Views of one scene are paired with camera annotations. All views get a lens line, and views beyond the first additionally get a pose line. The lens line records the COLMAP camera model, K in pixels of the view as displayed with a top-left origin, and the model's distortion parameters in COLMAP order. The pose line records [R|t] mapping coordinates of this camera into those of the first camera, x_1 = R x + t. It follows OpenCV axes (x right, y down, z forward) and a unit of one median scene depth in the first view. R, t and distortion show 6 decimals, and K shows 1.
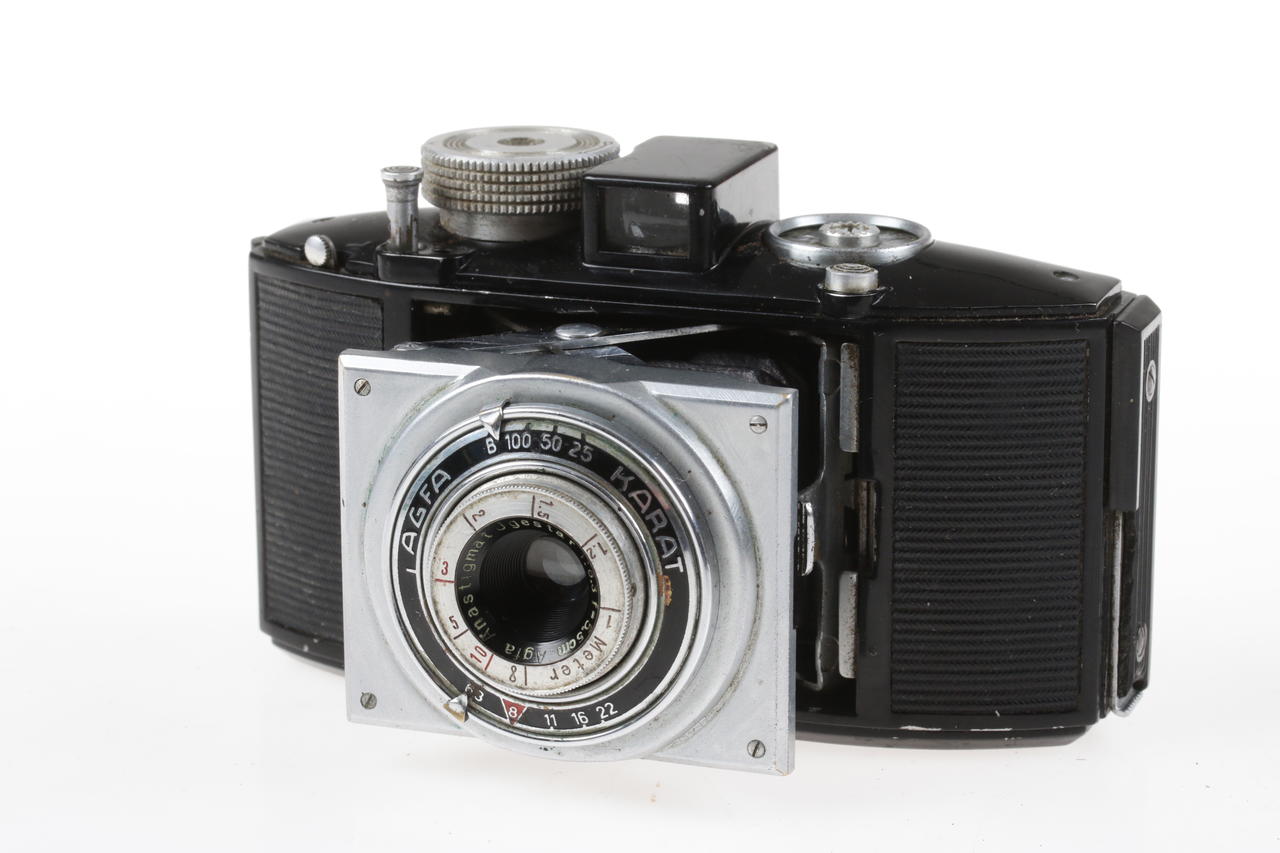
lens RADIAL K [[3550.8, 0, 640.0], [0, 3550.8, 426.5], [0, 0, 1]] dist [0.539346, 0.060301]
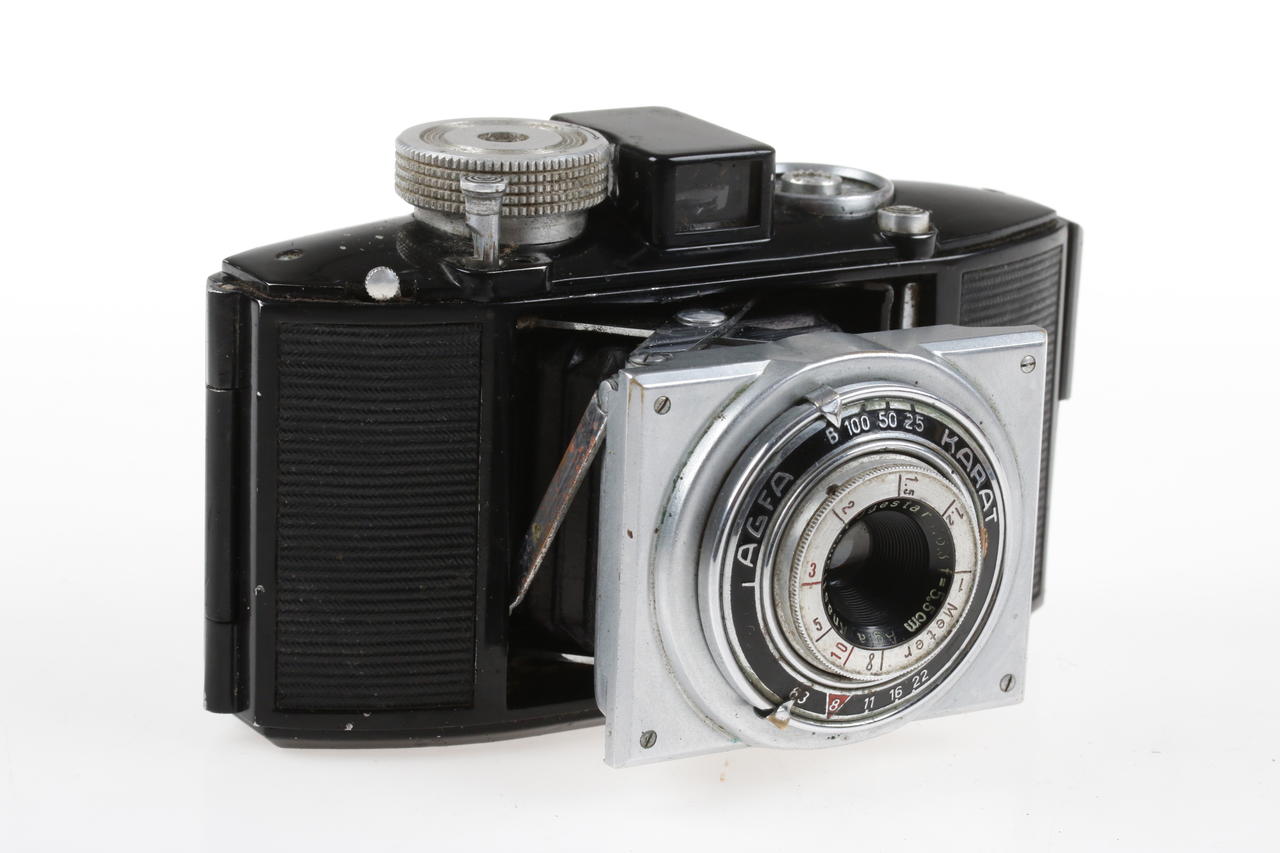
lens RADIAL K [[3566.8, 0, 640.0], [0, 3566.8, 426.5], [0, 0, 1]] dist [0.091714, 0.617157]
pose [[0.684596, -0.180837, 0.706134, -0.759794], [0.170935, 0.981553, 0.085649, -0.088686], [-0.708596, 0.062068, 0.702879, 0.353841]]
